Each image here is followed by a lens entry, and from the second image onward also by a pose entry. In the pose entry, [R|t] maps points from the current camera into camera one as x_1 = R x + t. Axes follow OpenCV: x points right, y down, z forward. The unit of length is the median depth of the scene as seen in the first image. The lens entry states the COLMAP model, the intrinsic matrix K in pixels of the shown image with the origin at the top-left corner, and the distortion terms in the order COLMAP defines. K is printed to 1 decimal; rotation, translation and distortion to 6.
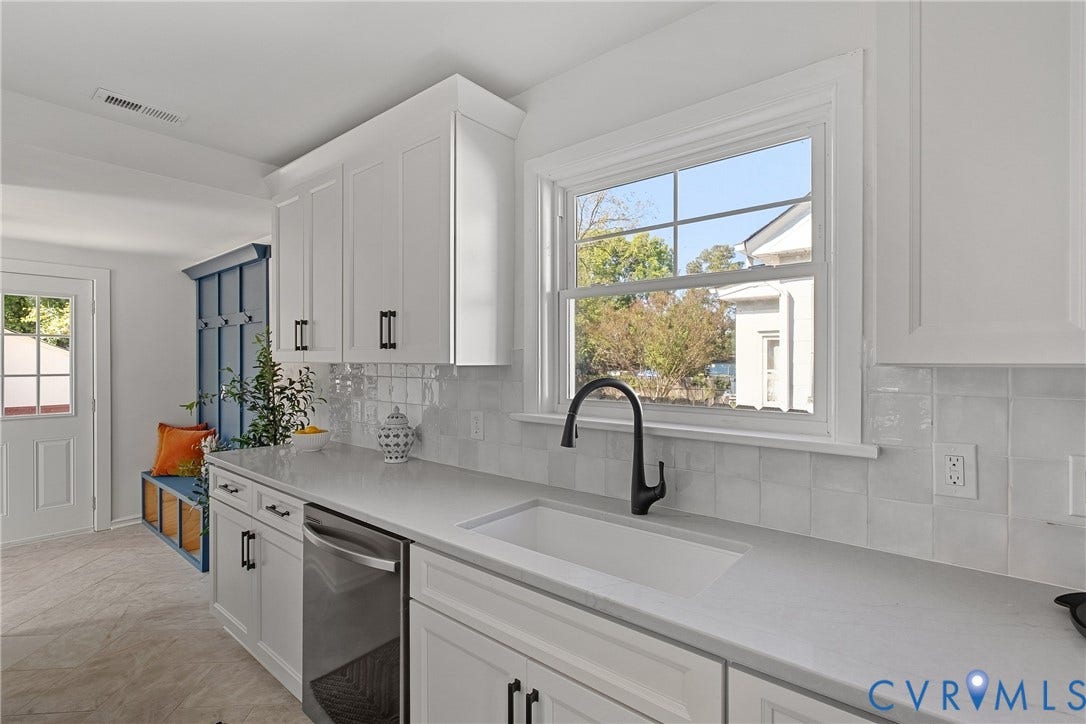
lens RADIAL K [[509.0, 0, 547.4], [0, 509.0, 362.2], [0, 0, 1]] dist [-0.004964, 0.002866]
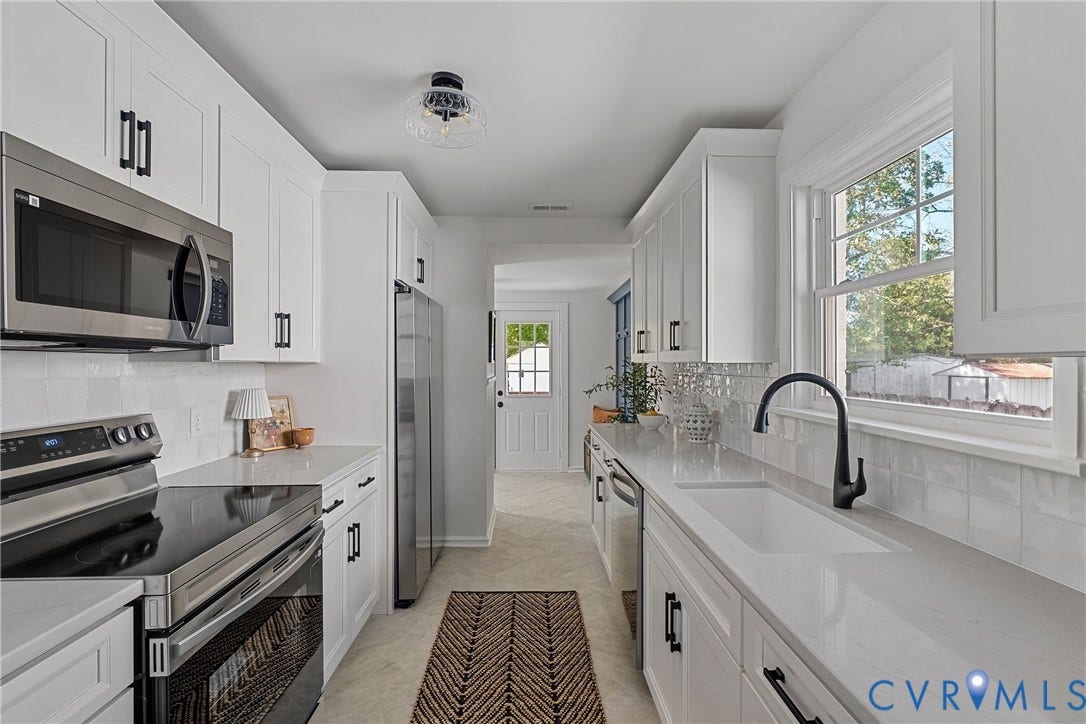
lens RADIAL K [[509.0, 0, 542.8], [0, 509.0, 365.0], [0, 0, 1]] dist [-0.004964, 0.002866]
pose [[0.647990, -0.000700, -0.761648, 0.450079], [-0.000098, 0.999999, -0.001002, 0.011848], [0.761649, 0.000724, 0.647990, -0.087614]]
